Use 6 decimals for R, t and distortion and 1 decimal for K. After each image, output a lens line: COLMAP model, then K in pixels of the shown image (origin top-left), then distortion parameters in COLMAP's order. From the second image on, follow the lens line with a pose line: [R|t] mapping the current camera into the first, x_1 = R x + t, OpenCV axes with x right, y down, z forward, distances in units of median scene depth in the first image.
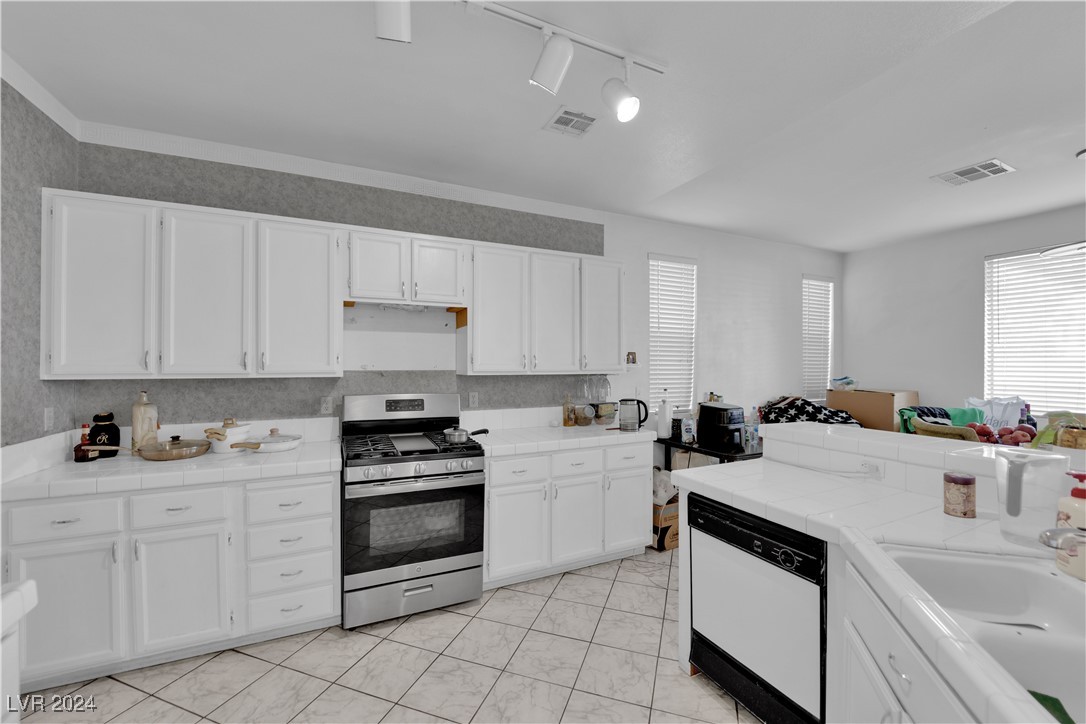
lens RADIAL K [[437.4, 0, 547.5], [0, 437.4, 364.5], [0, 0, 1]] dist [-0.014347, -0.001170]
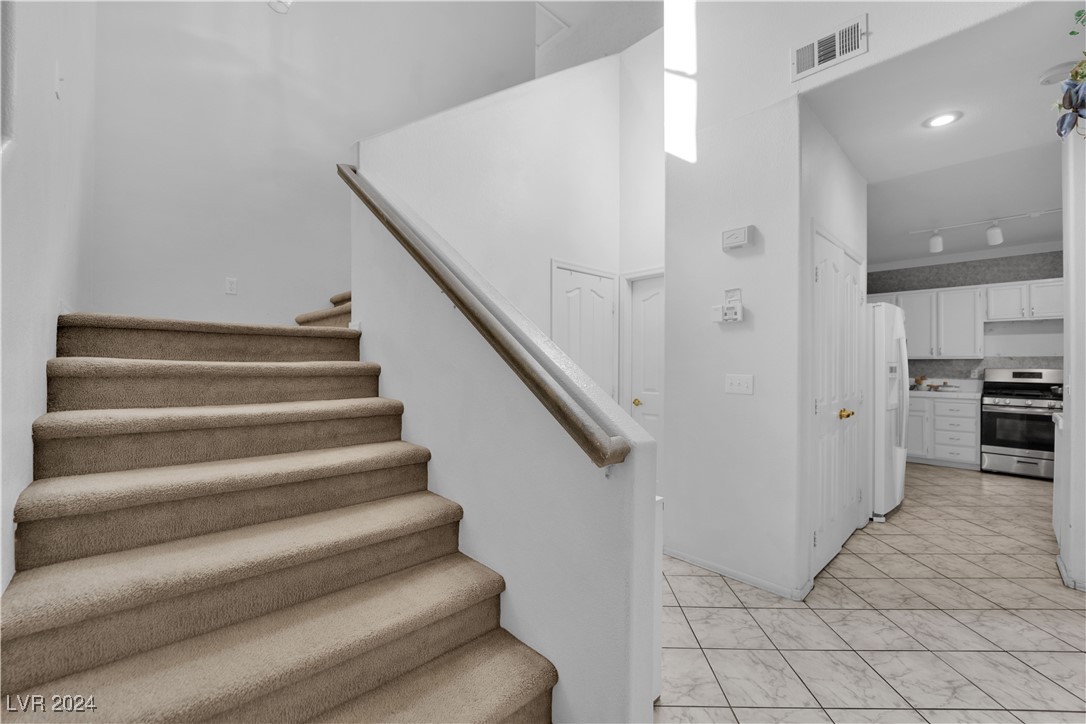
lens RADIAL K [[437.4, 0, 546.8], [0, 437.4, 363.0], [0, 0, 1]] dist [-0.014347, -0.001170]
pose [[0.297905, -0.001353, -0.954595, 0.808439], [-0.004064, 0.999988, -0.002686, 0.058655], [0.954587, 0.004680, 0.297896, -1.485691]]
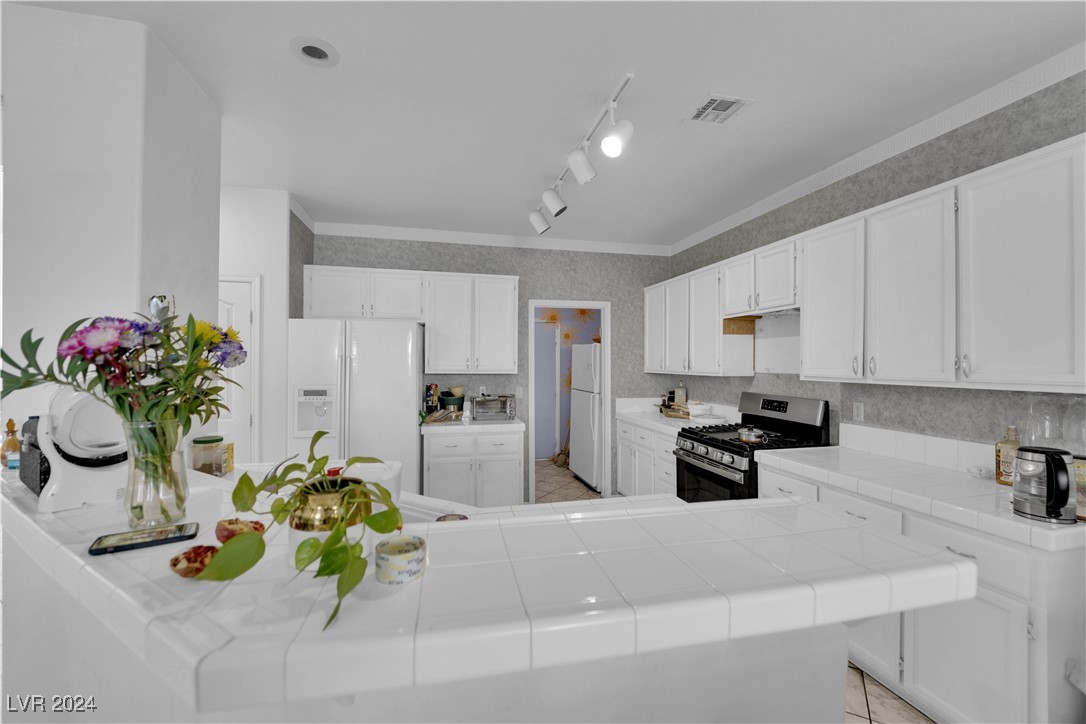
lens RADIAL K [[437.4, 0, 538.2], [0, 437.4, 361.3], [0, 0, 1]] dist [-0.014347, -0.001170]
pose [[-0.217428, -0.005232, -0.976062, 0.884581], [-0.004664, 0.999980, -0.004321, -0.009054], [0.976065, 0.003613, -0.217448, 0.697366]]
